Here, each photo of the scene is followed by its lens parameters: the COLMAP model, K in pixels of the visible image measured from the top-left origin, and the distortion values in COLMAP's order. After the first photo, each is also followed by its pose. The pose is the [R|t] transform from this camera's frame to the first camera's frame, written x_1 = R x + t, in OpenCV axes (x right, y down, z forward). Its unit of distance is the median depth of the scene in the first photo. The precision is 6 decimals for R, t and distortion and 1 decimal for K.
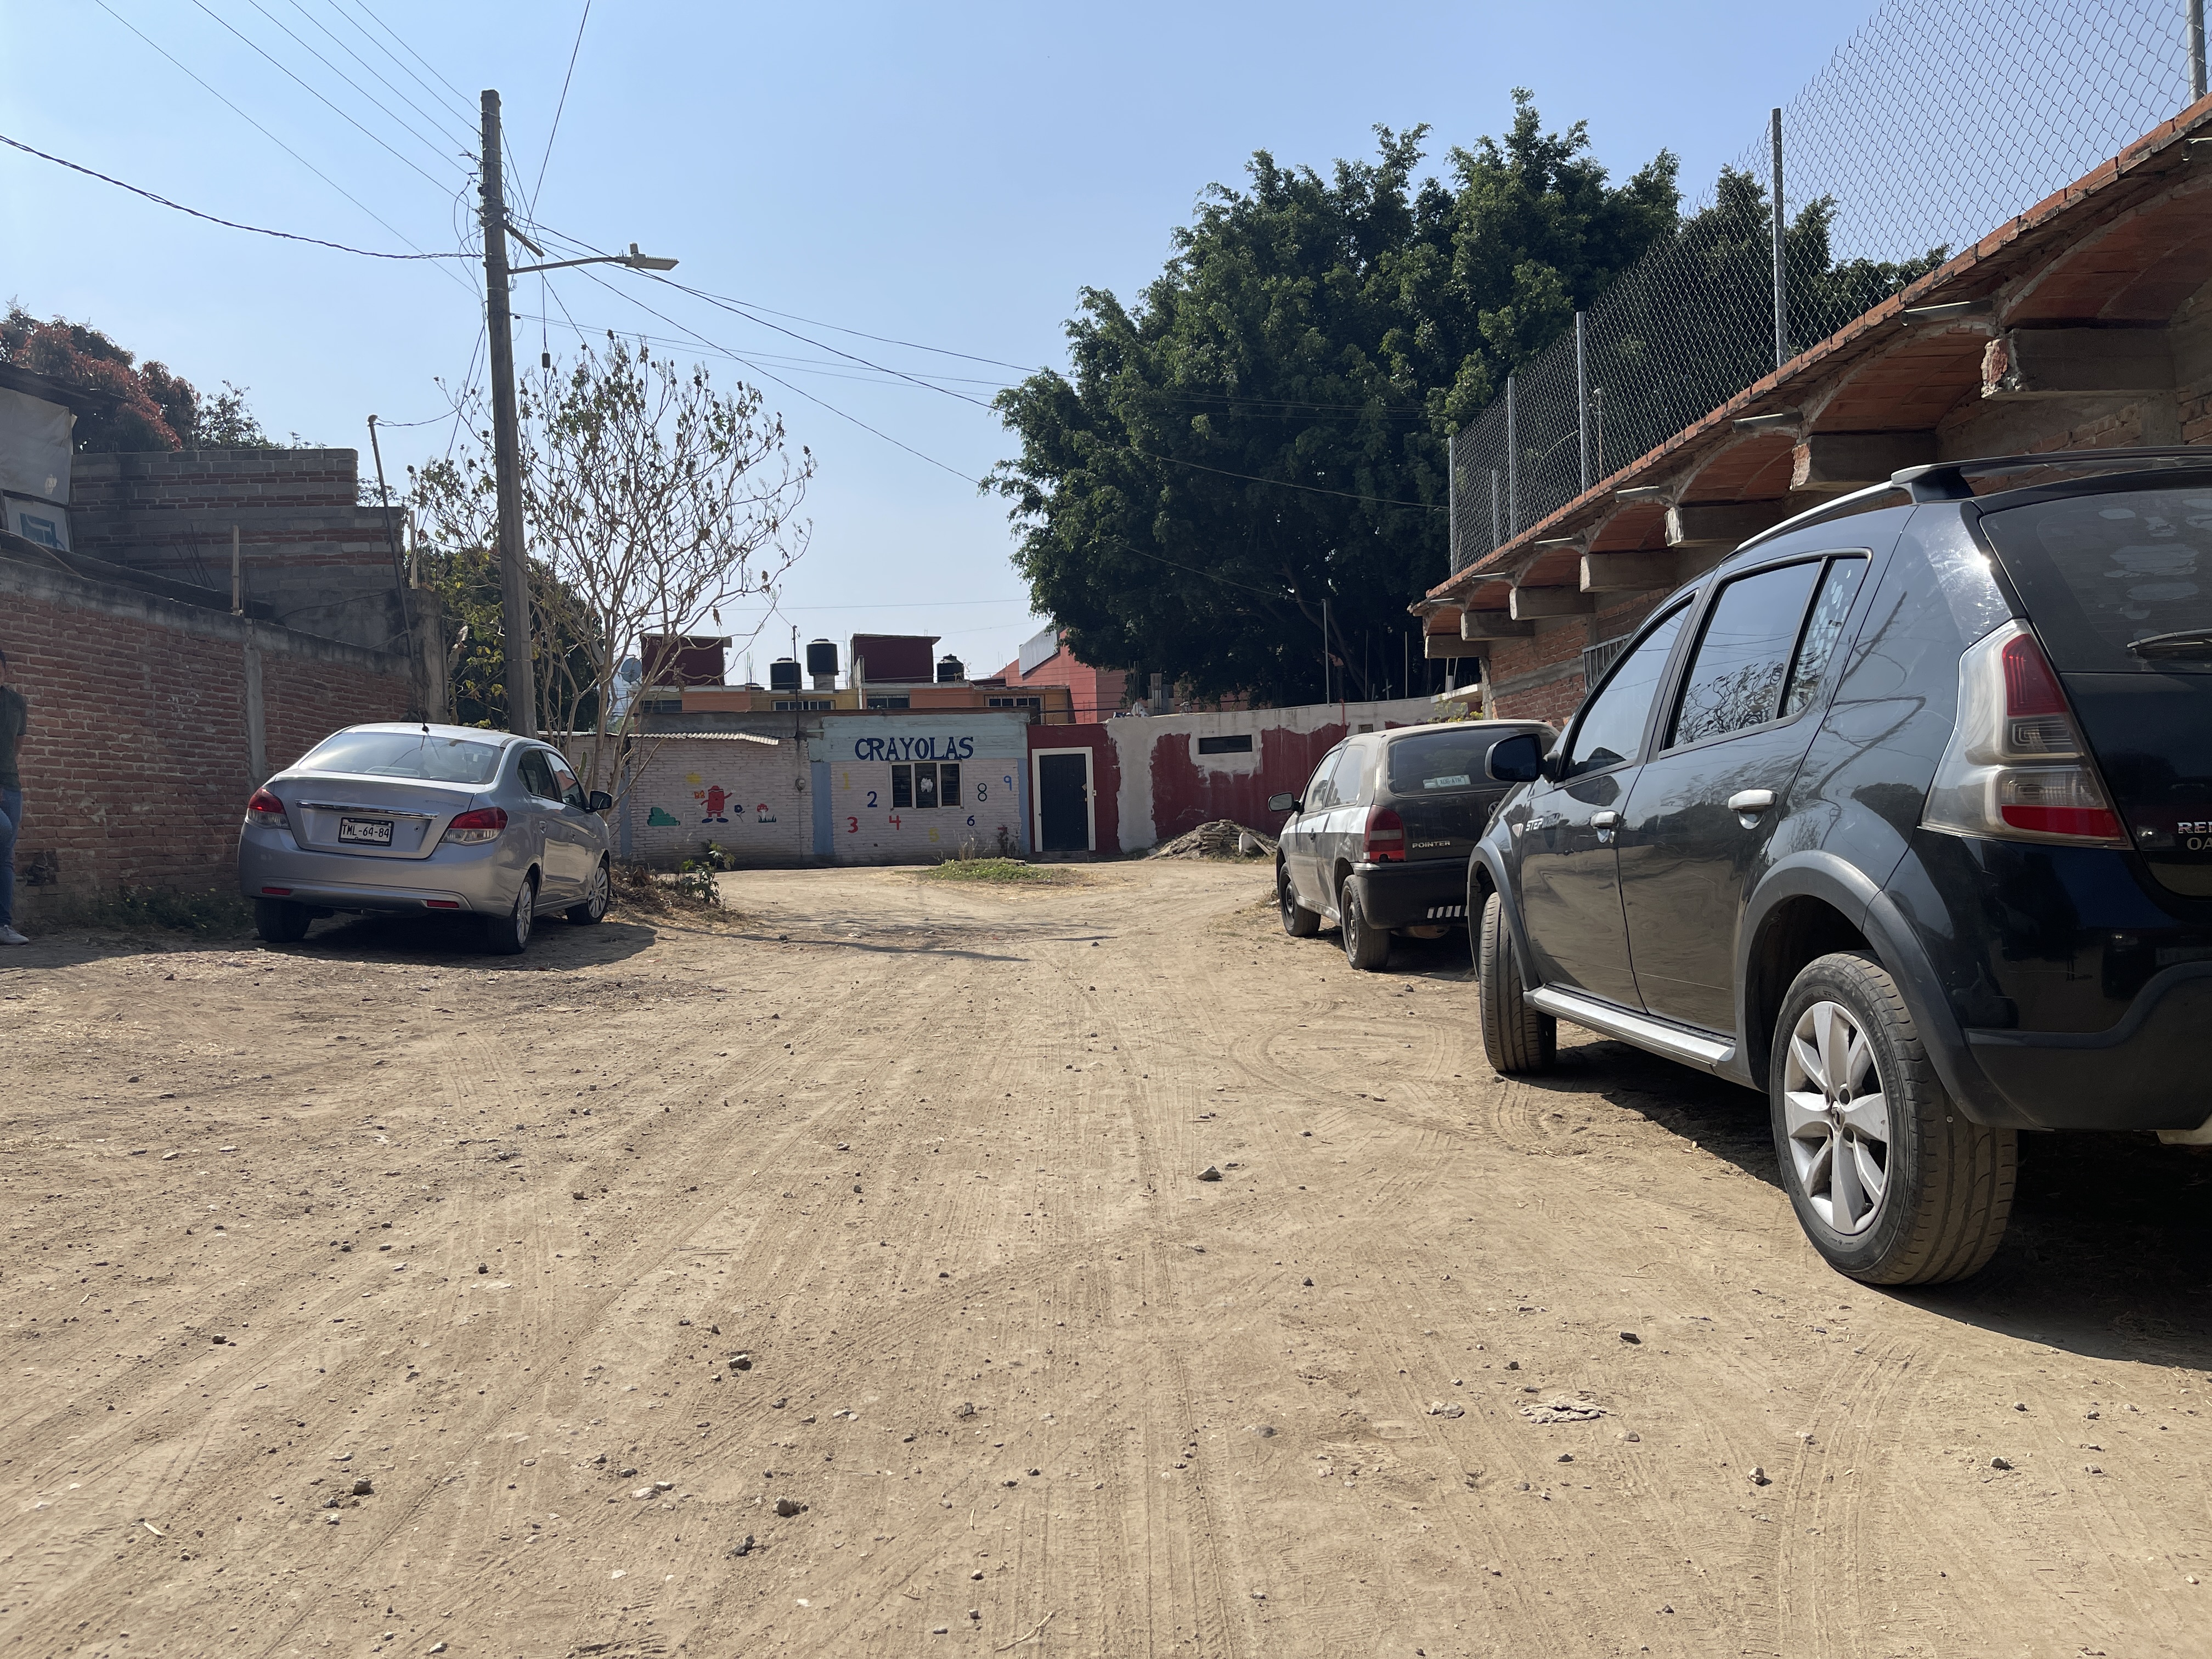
lens RADIAL K [[1687.3, 0, 1106.0], [0, 1687.3, 829.5], [0, 0, 1]] dist [0.088731, -0.098425]
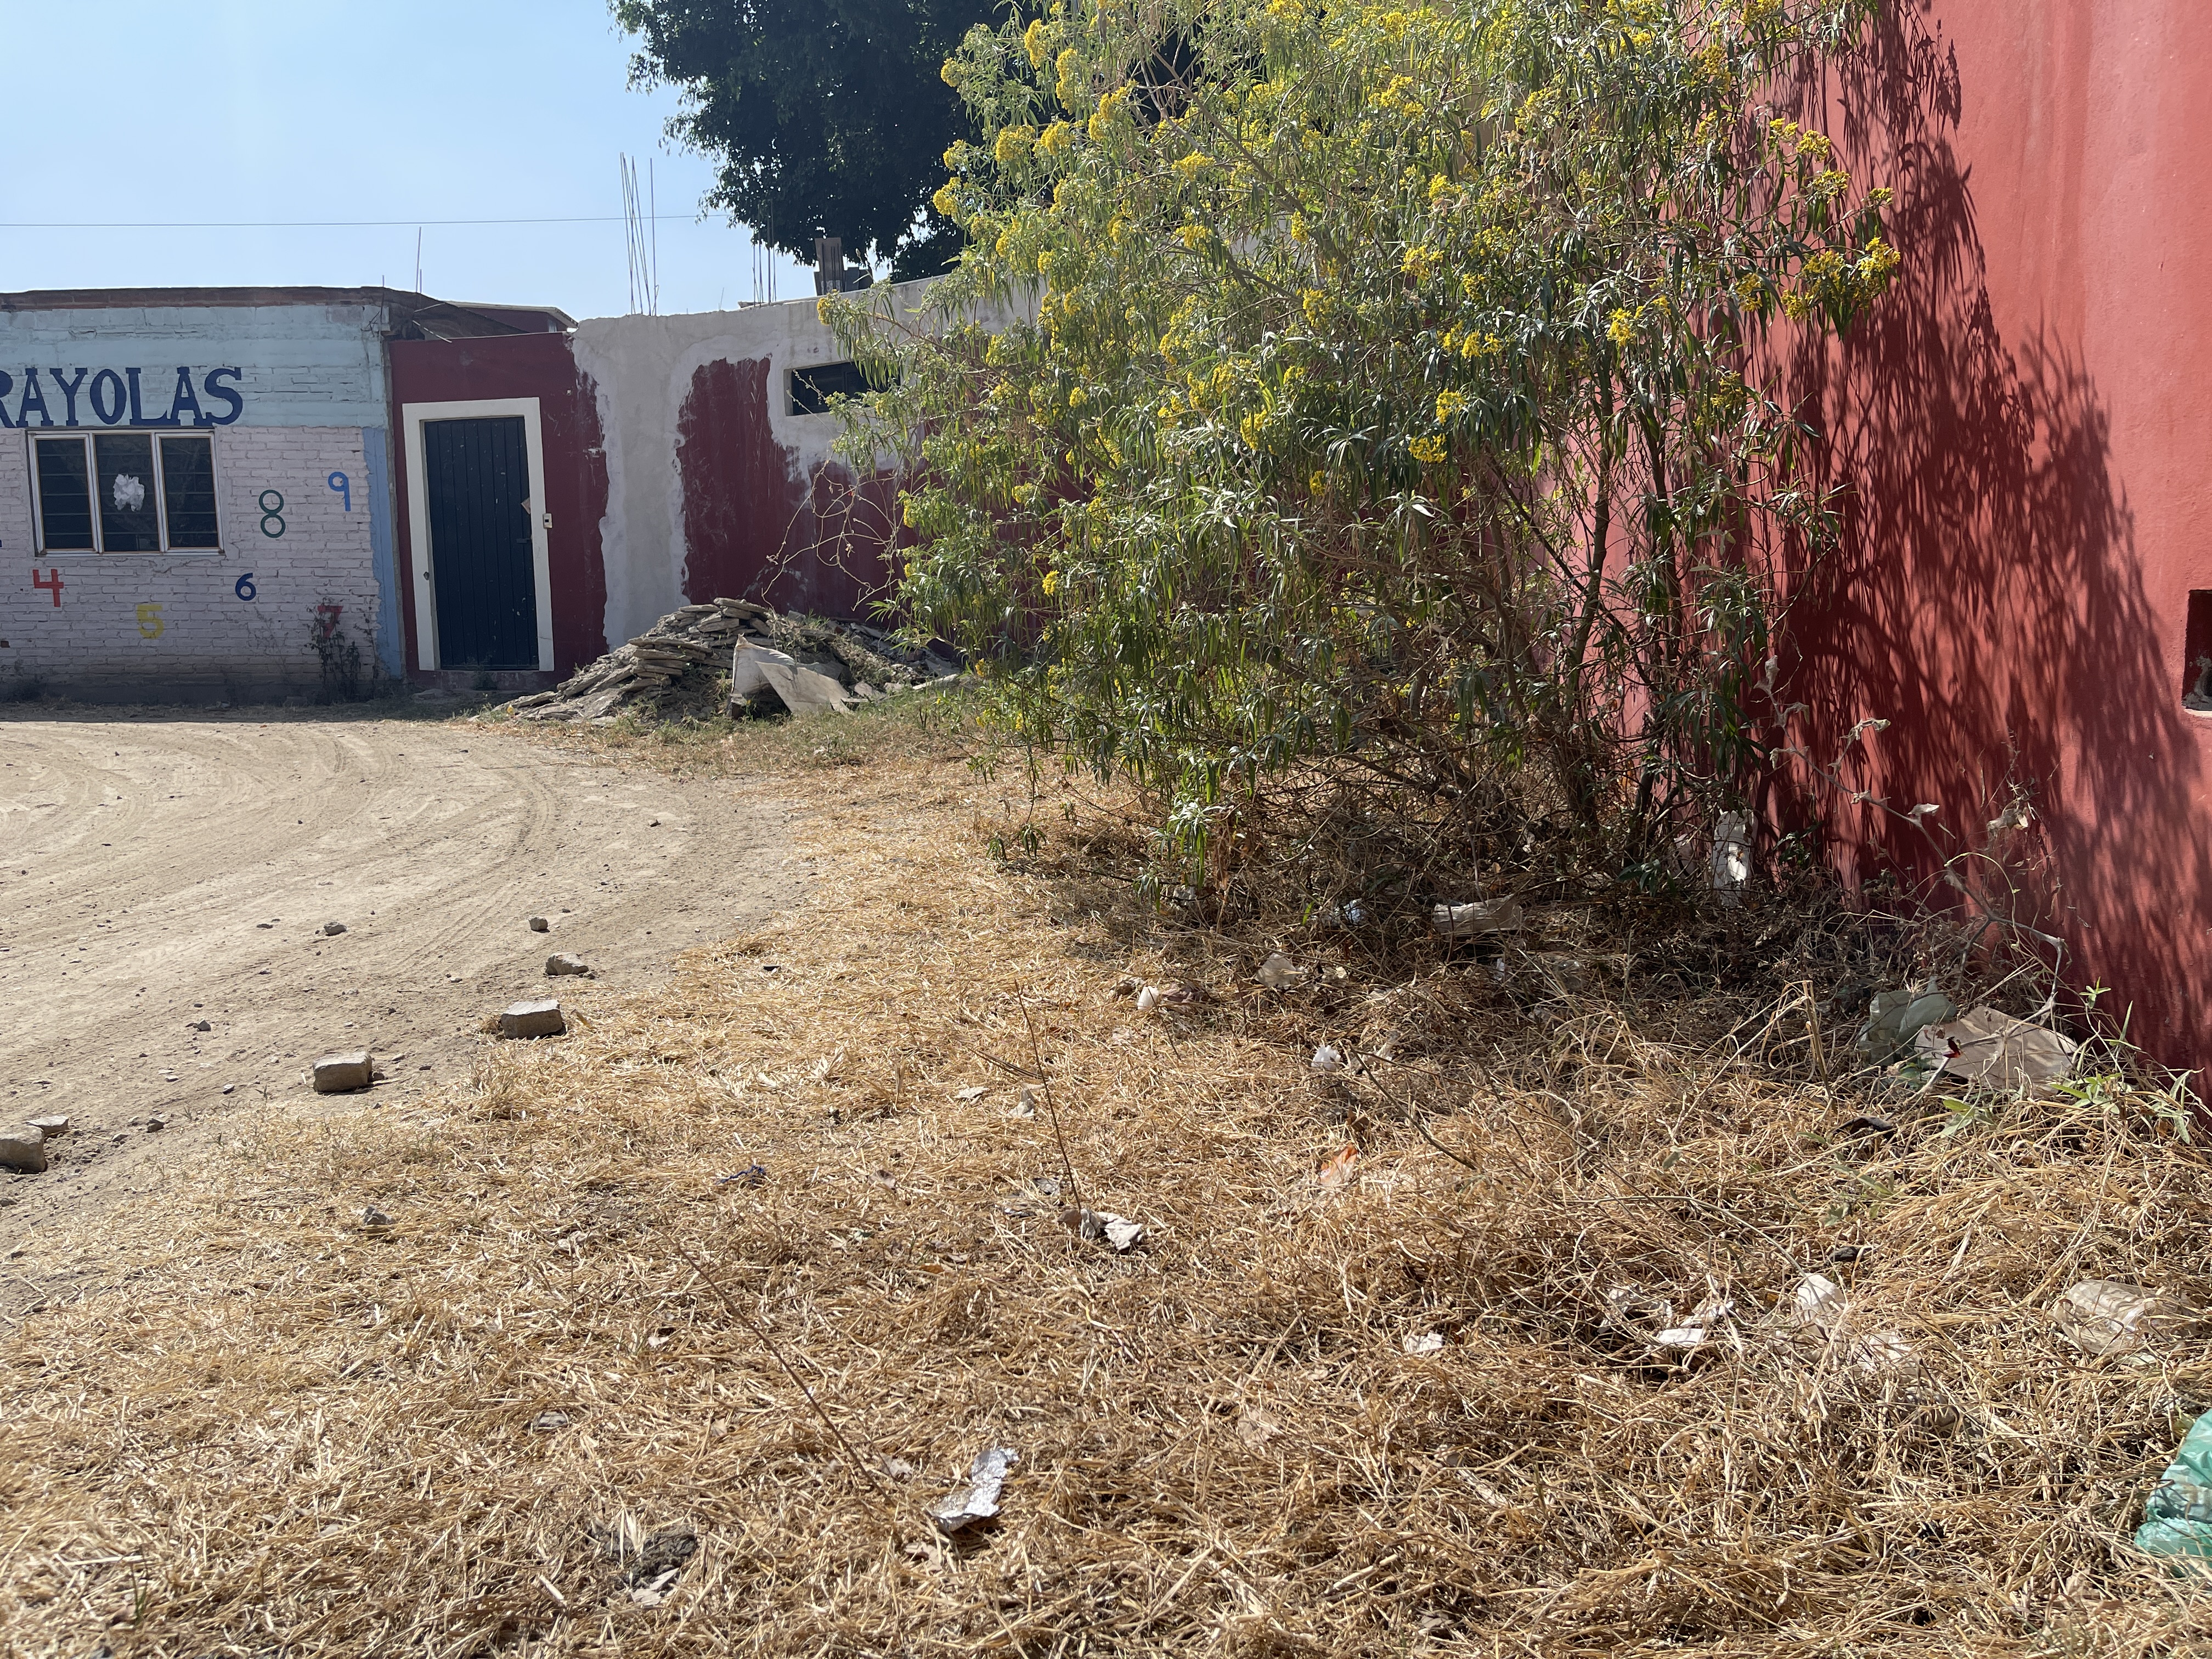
lens RADIAL K [[1687.3, 0, 1106.0], [0, 1687.3, 829.5], [0, 0, 1]] dist [0.088731, -0.098425]
pose [[0.983705, 0.042096, -0.174792, 0.189176], [-0.018882, 0.991016, 0.132405, -0.005844], [0.178795, -0.126948, 0.975662, 0.635203]]
